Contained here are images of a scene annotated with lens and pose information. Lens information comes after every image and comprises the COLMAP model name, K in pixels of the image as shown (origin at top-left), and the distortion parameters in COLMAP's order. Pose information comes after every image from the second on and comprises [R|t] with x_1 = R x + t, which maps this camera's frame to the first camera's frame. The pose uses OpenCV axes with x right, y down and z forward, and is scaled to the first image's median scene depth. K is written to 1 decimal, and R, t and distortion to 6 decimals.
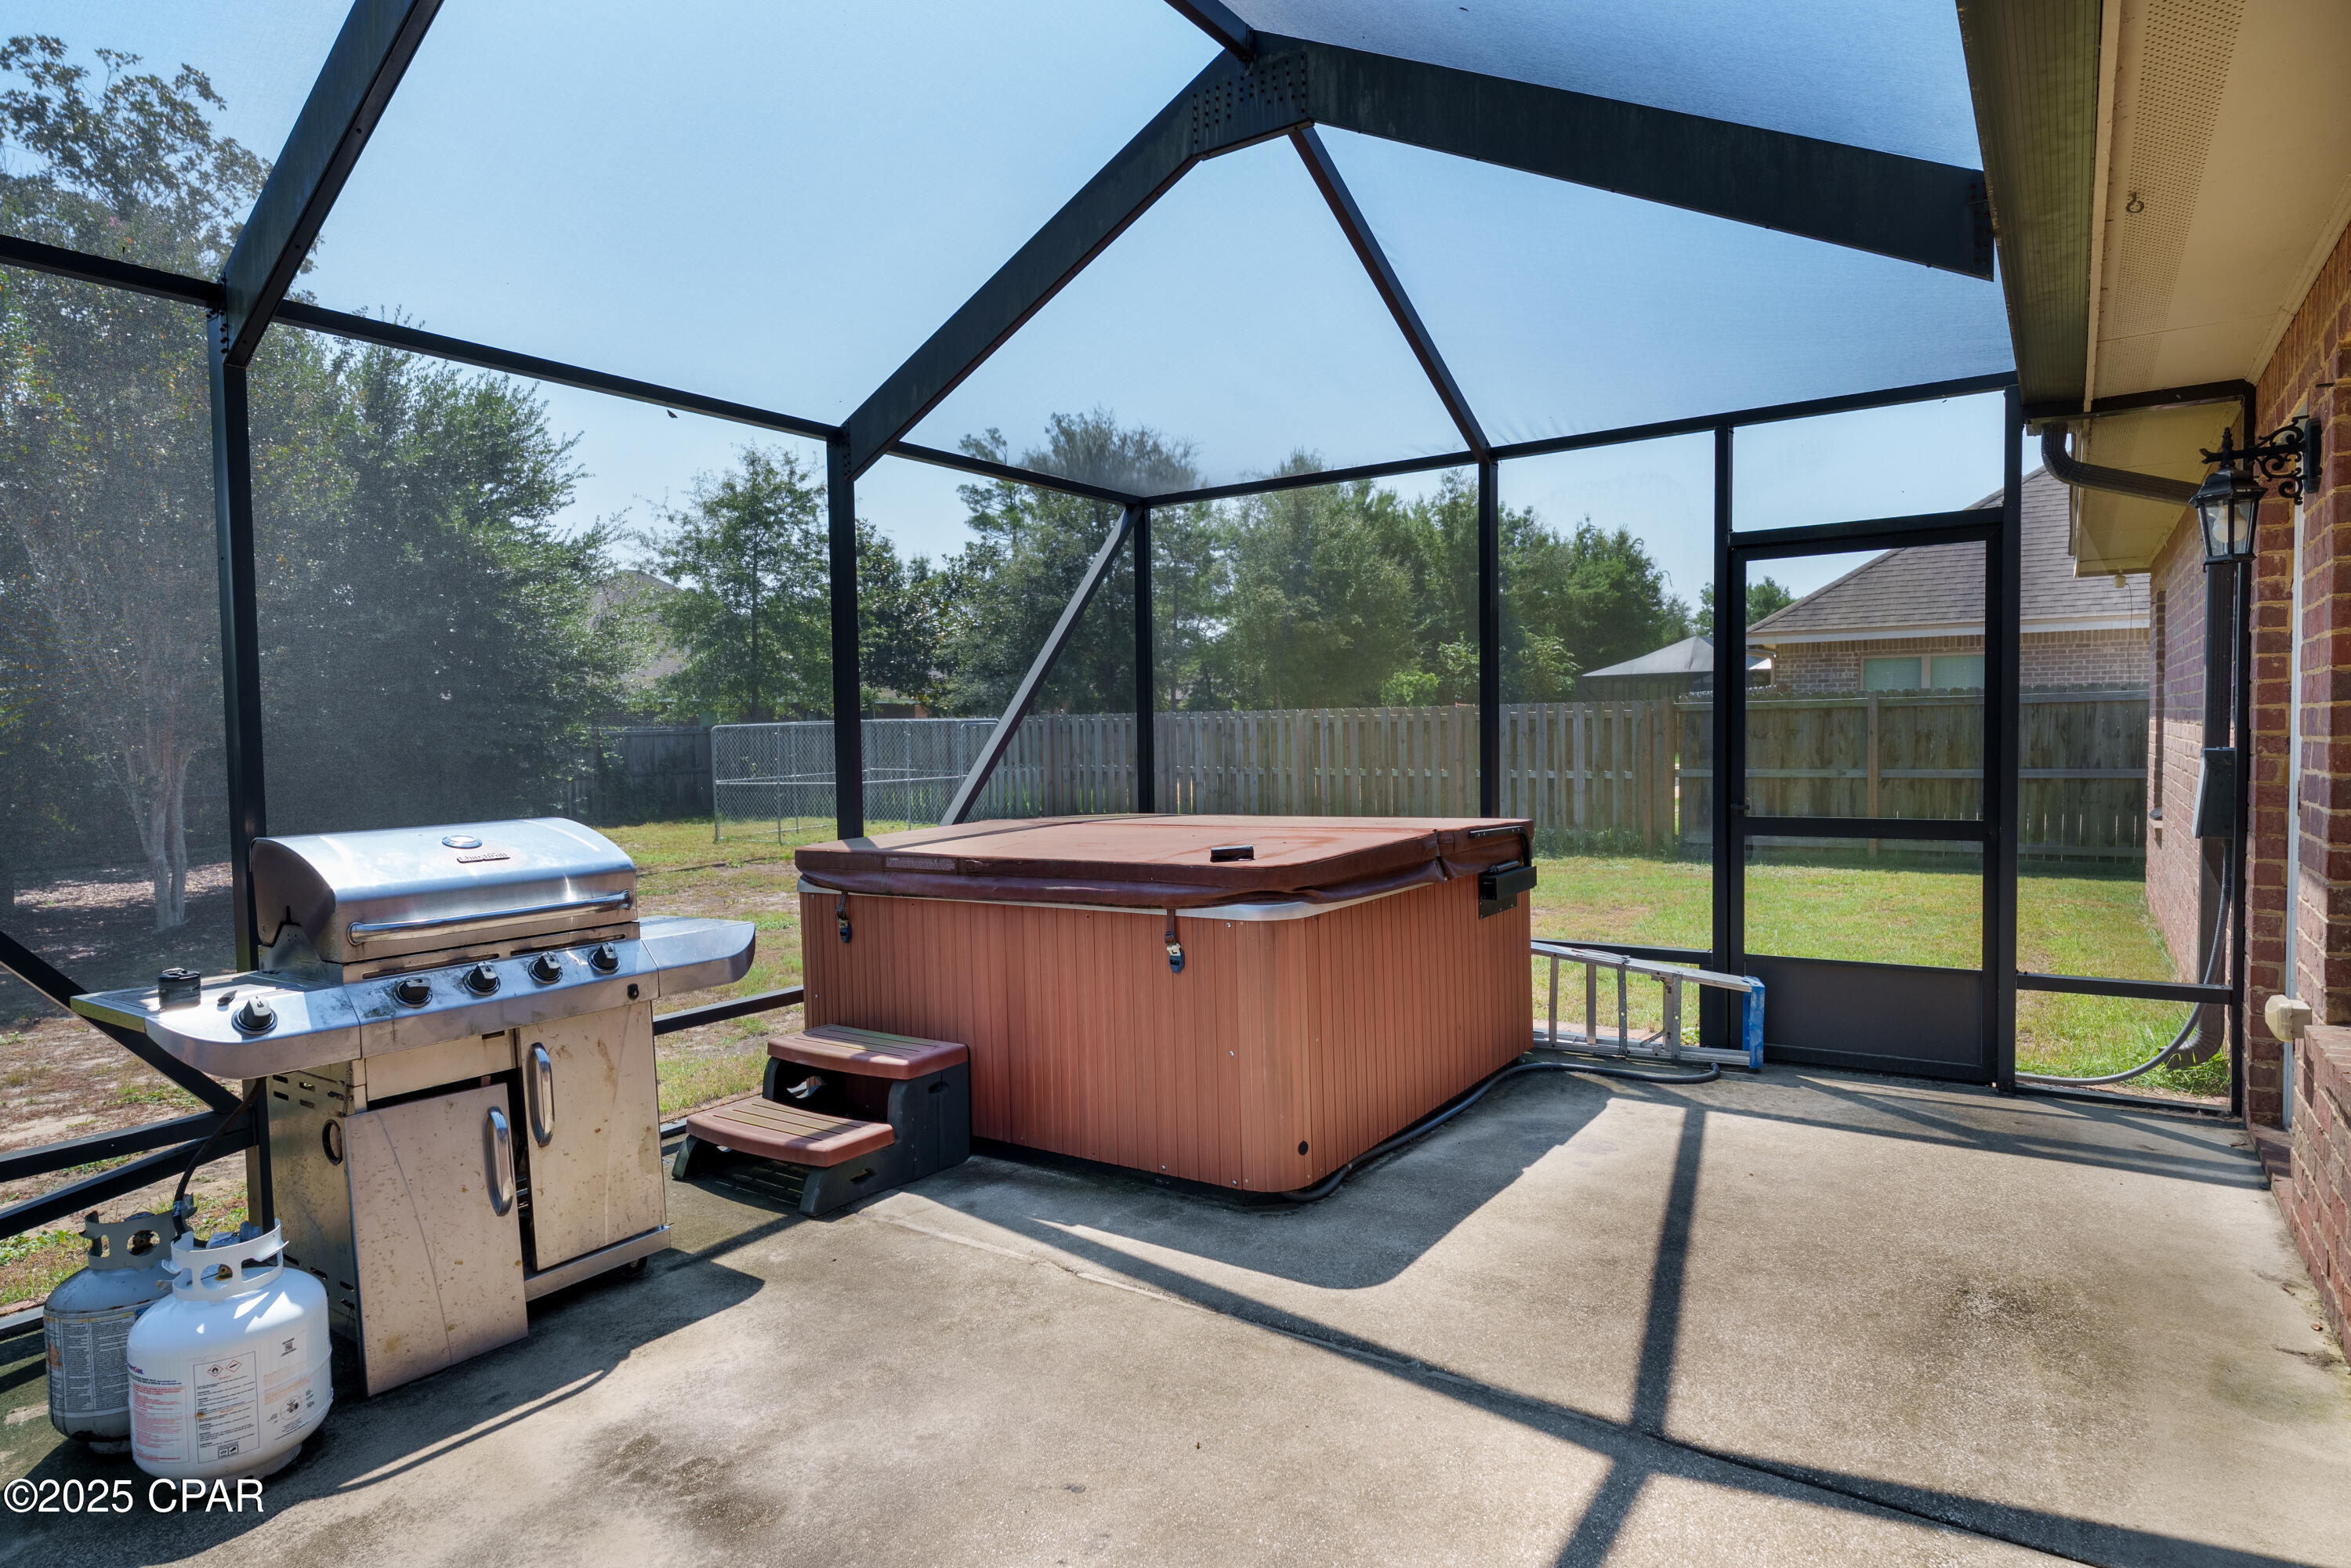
lens RADIAL K [[1285.5, 0, 1175.3], [0, 1285.5, 788.0], [0, 0, 1]] dist [0.002778, 0.000440]
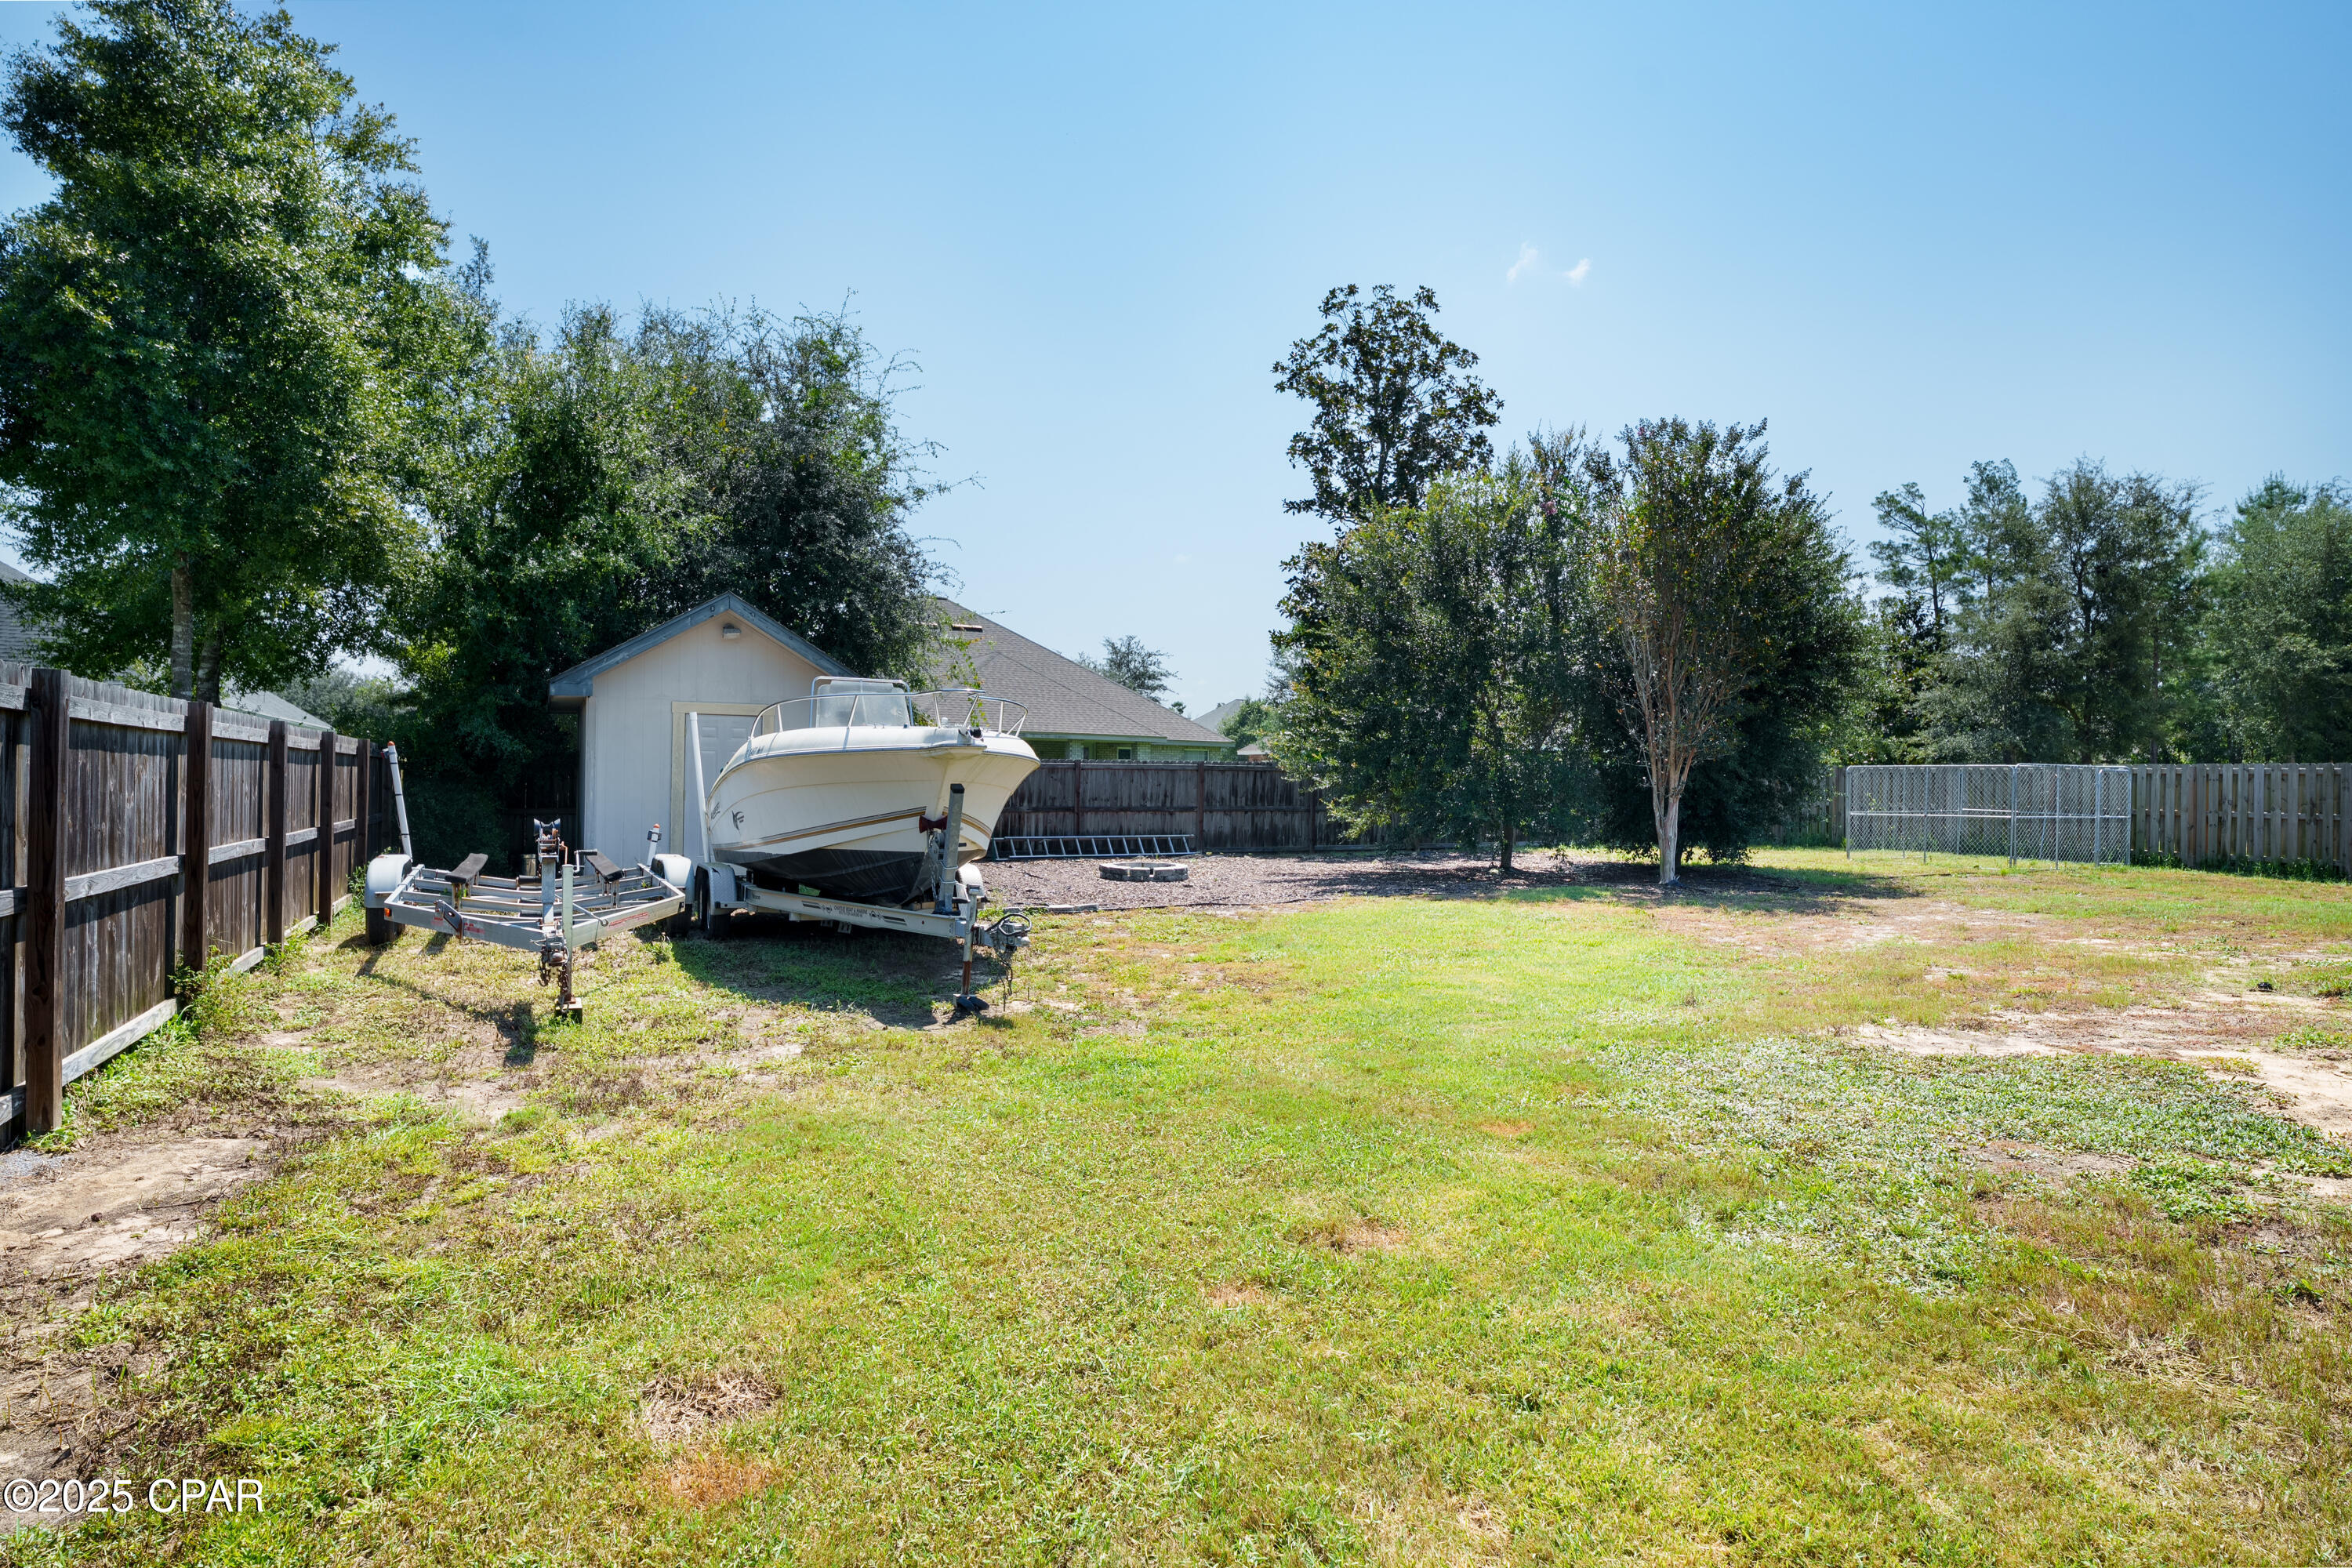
lens RADIAL K [[1311.6, 0, 1182.7], [0, 1311.6, 781.8], [0, 0, 1]] dist [0.002271, 0.000305]
pose [[0.868404, 0.032141, -0.494814, -0.142763], [-0.055773, 0.997896, -0.033064, 0.020390], [0.492711, 0.056310, 0.868369, -0.179113]]
